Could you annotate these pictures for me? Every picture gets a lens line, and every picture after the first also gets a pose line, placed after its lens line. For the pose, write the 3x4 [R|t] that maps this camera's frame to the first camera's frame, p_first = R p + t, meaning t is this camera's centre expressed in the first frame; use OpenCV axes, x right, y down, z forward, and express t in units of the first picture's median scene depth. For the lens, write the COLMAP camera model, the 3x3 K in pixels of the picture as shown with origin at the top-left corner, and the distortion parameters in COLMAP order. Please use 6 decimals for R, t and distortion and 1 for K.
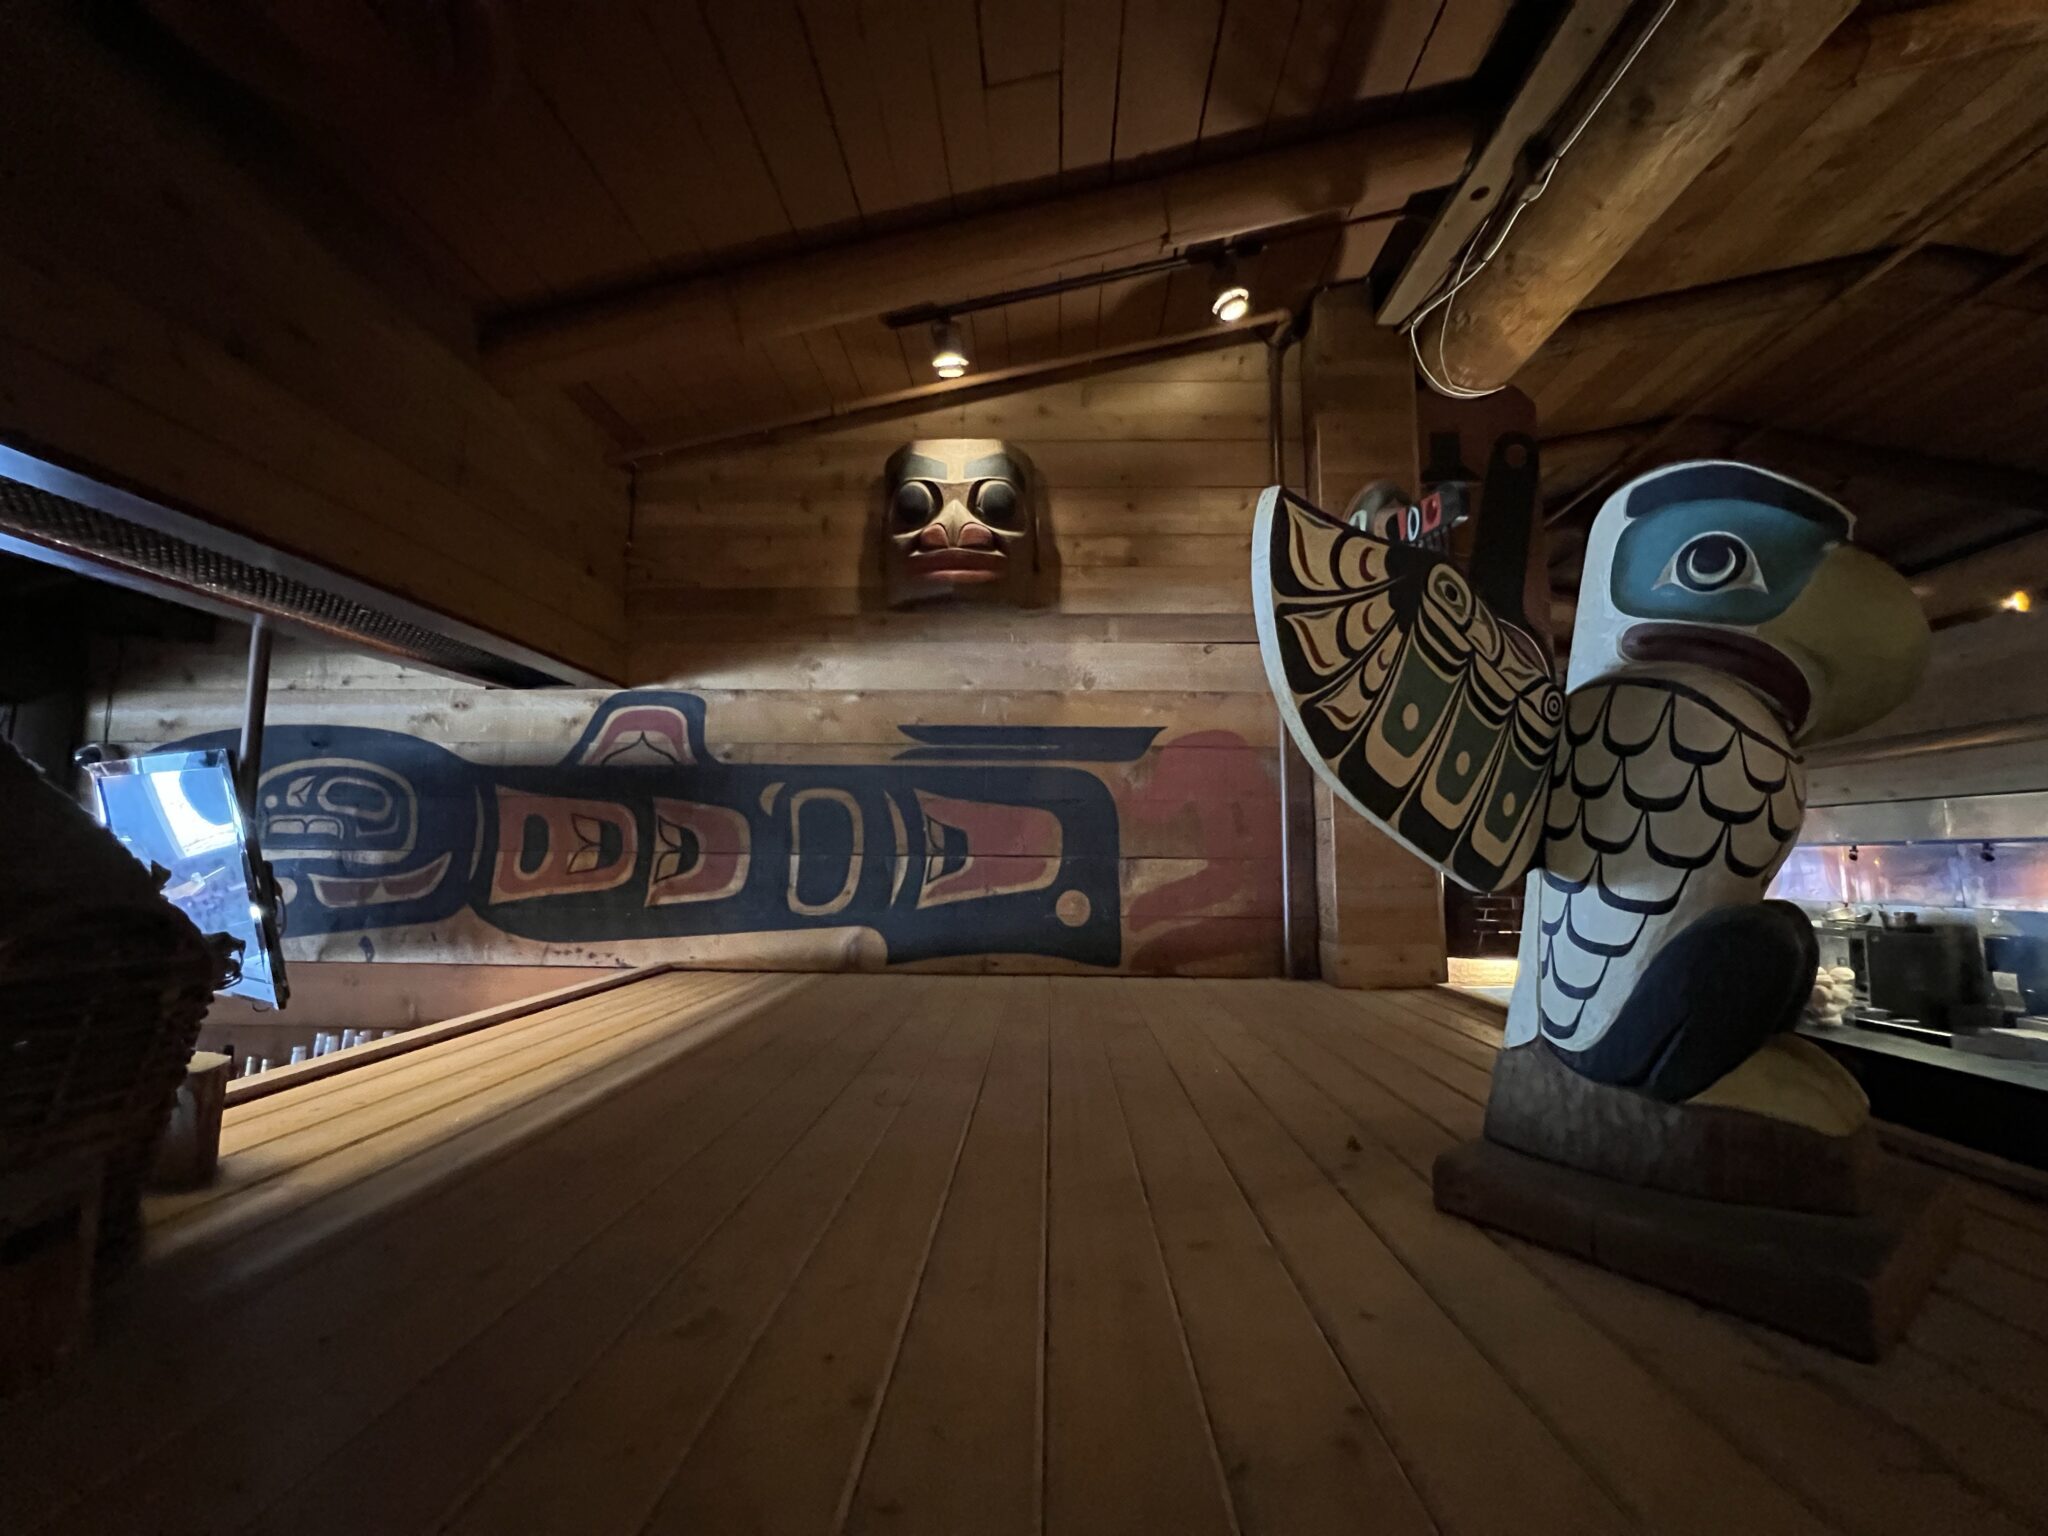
lens RADIAL K [[818.0, 0, 1019.8], [0, 818.0, 758.1], [0, 0, 1]] dist [-0.002209, -0.000263]
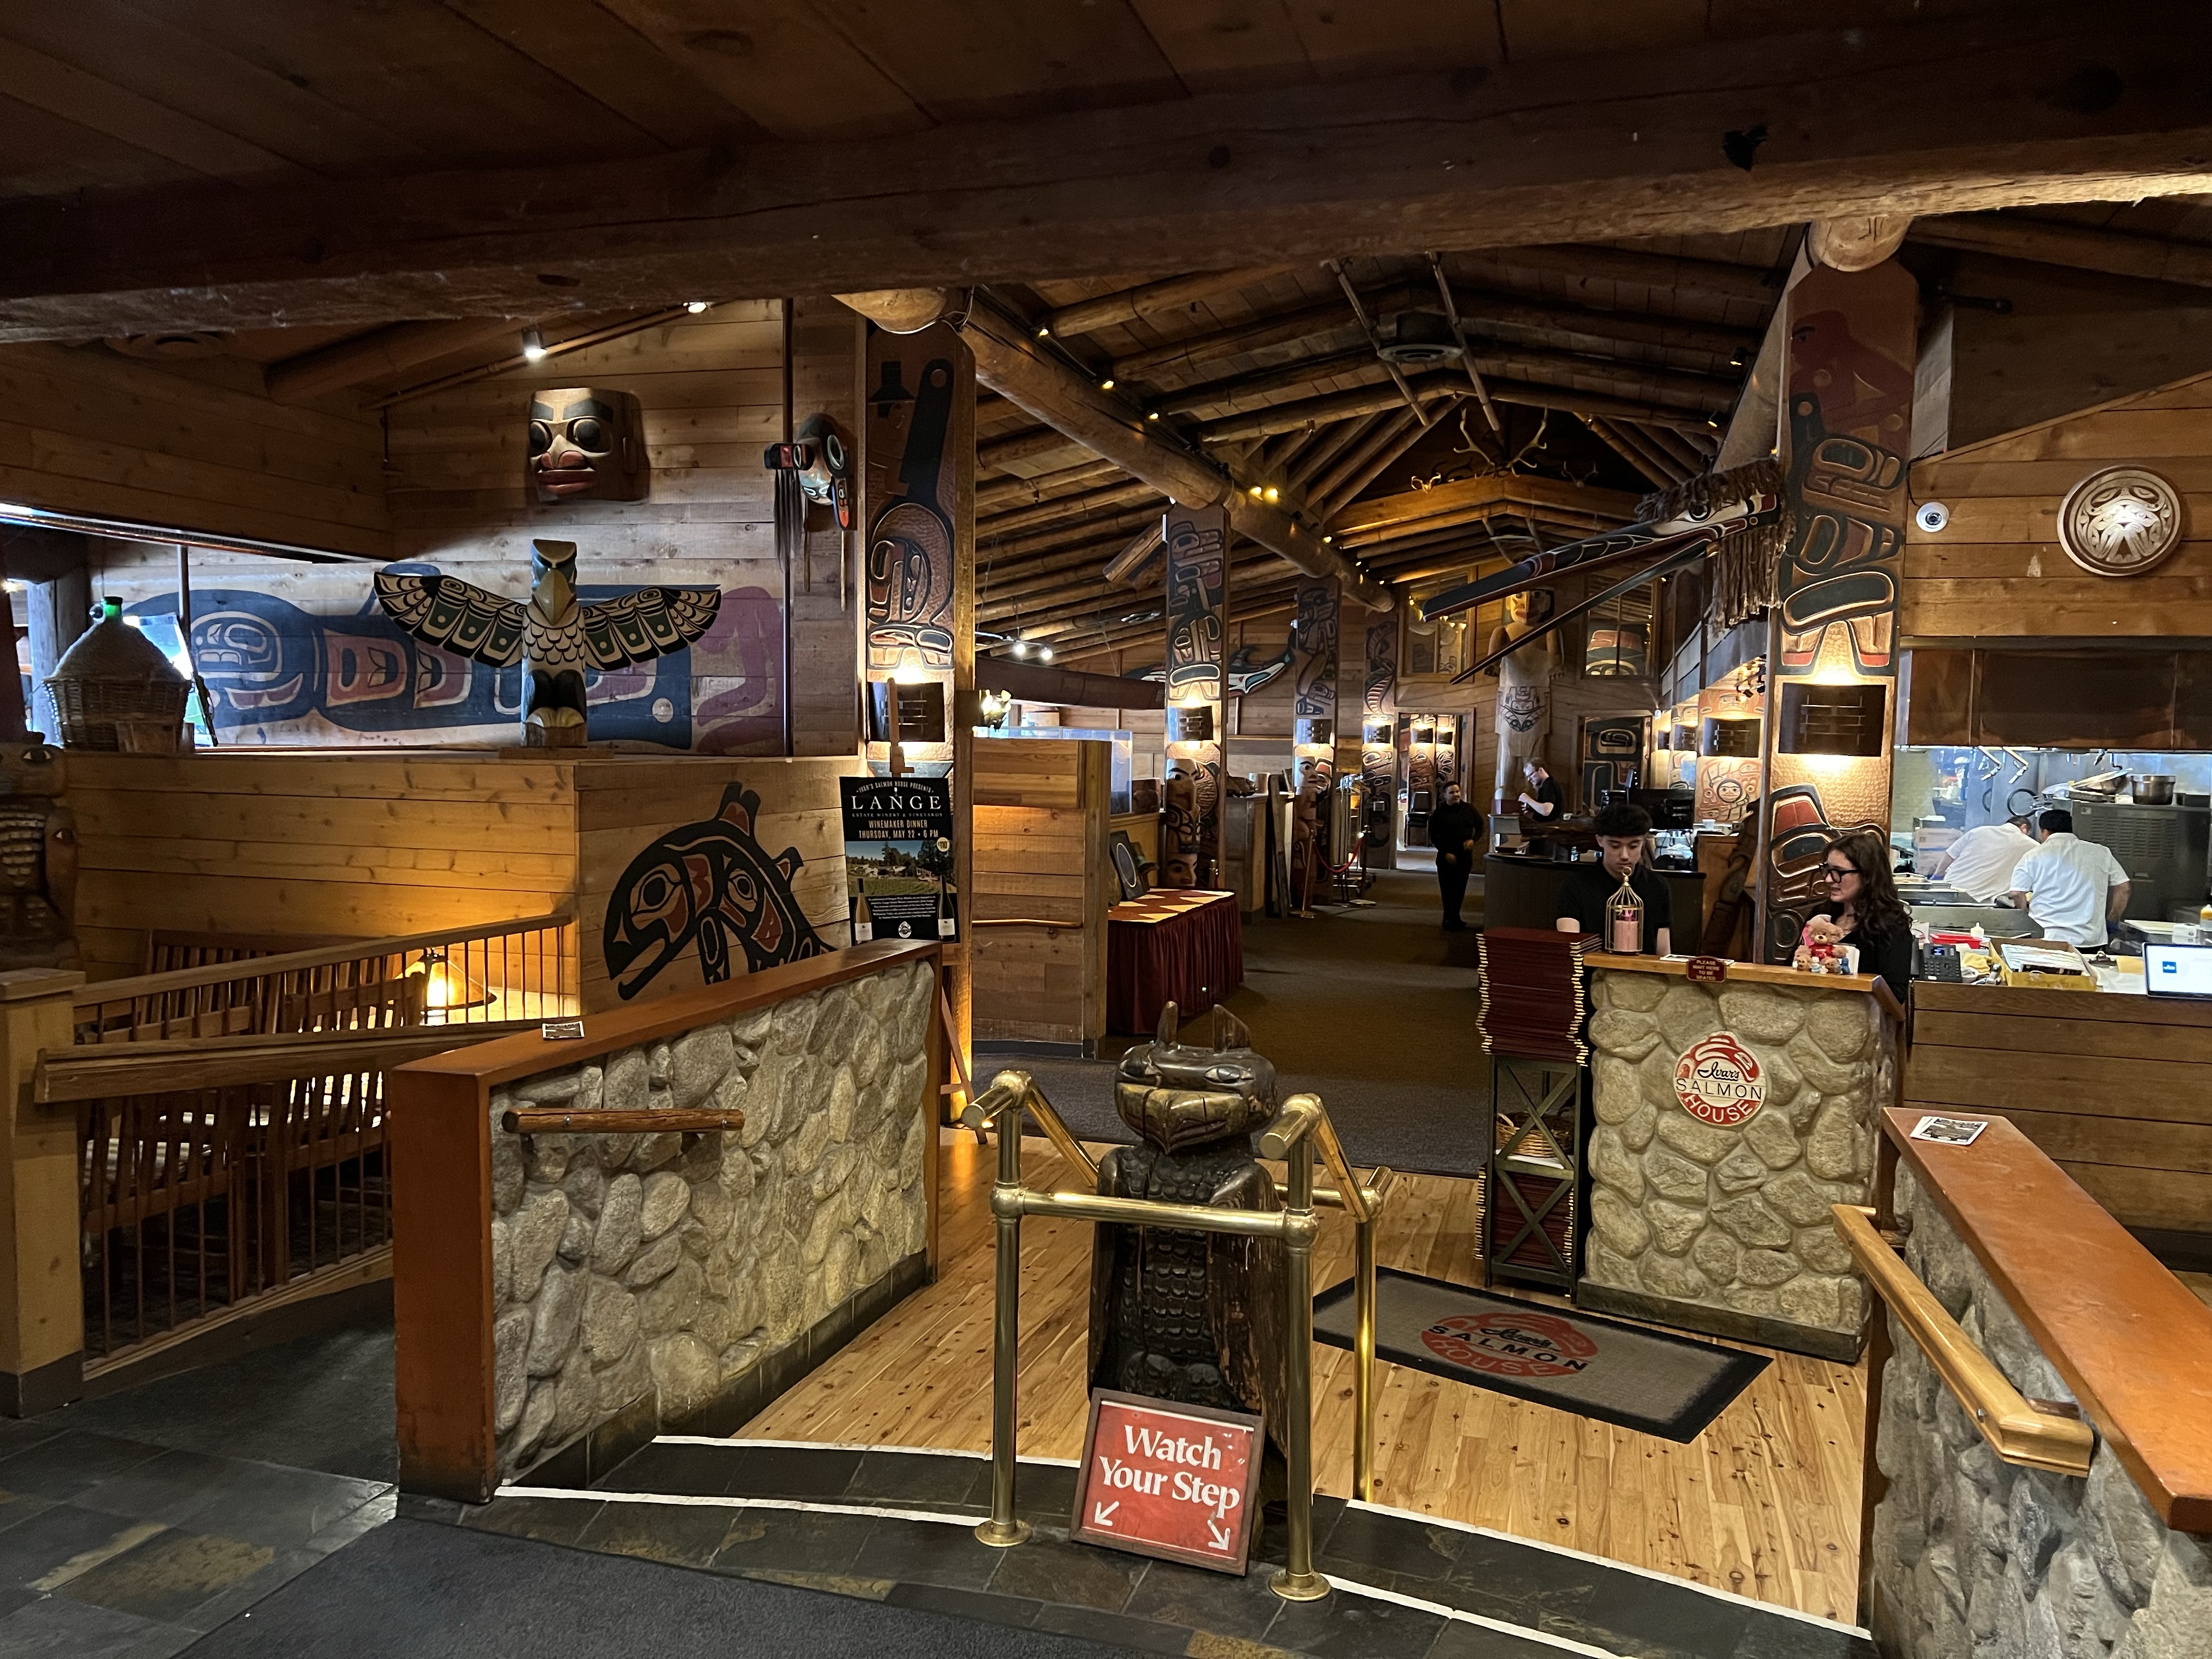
lens RADIAL K [[1664.3, 0, 1108.4], [0, 1664.3, 838.1], [0, 0, 1]] dist [0.027142, -0.022714]
pose [[0.967993, 0.022675, -0.249951, 1.556740], [0.022590, 0.983997, 0.176749, -0.100922], [0.249958, -0.176738, 0.951990, -1.660643]]
